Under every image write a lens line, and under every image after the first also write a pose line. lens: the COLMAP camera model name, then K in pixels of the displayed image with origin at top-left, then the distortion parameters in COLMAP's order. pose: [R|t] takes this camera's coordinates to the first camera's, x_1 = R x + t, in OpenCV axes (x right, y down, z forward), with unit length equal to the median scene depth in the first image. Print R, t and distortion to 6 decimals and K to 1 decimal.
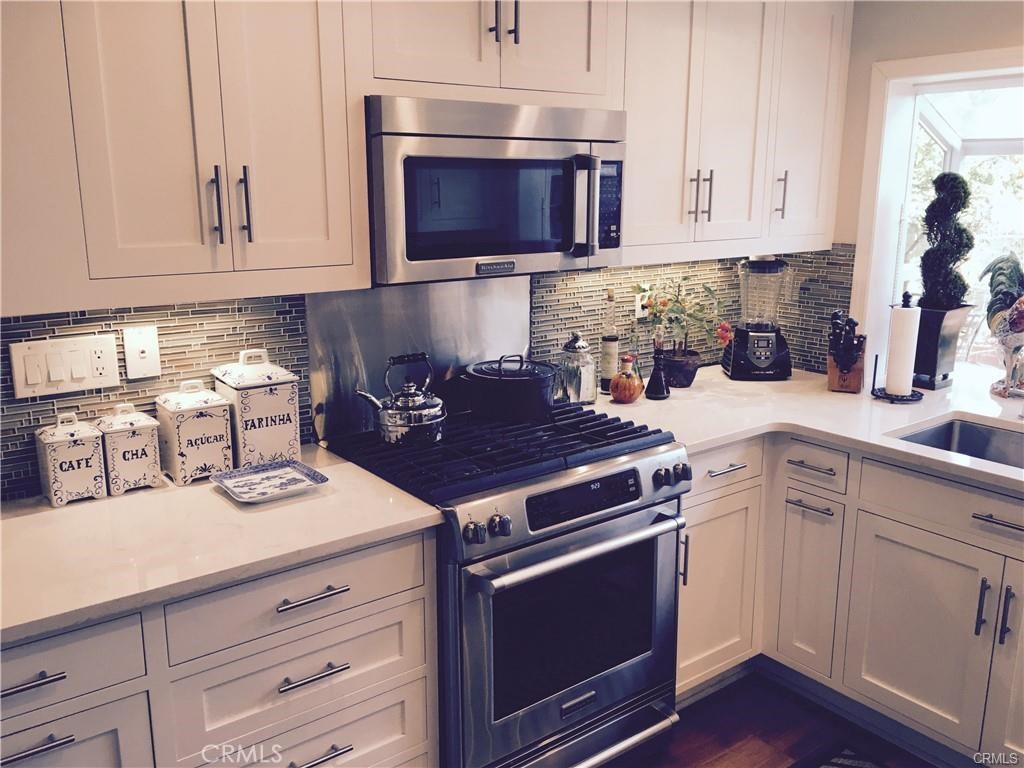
lens RADIAL K [[891.2, 0, 512.0], [0, 891.2, 384.0], [0, 0, 1]] dist [0.045346, -0.005130]
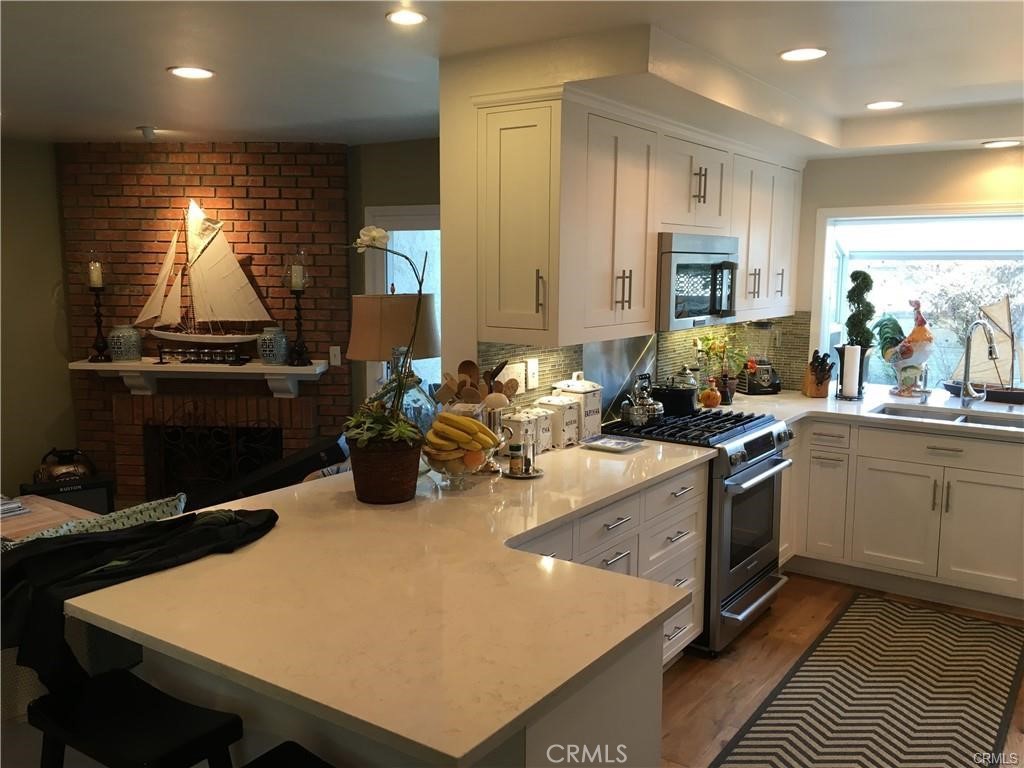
lens RADIAL K [[891.2, 0, 512.0], [0, 891.2, 384.0], [0, 0, 1]] dist [0.045346, -0.005130]
pose [[0.955799, -0.032502, 0.292218, -0.811583], [0.058260, 0.995101, -0.079877, 0.101716], [-0.288191, 0.093371, 0.953010, -0.535399]]
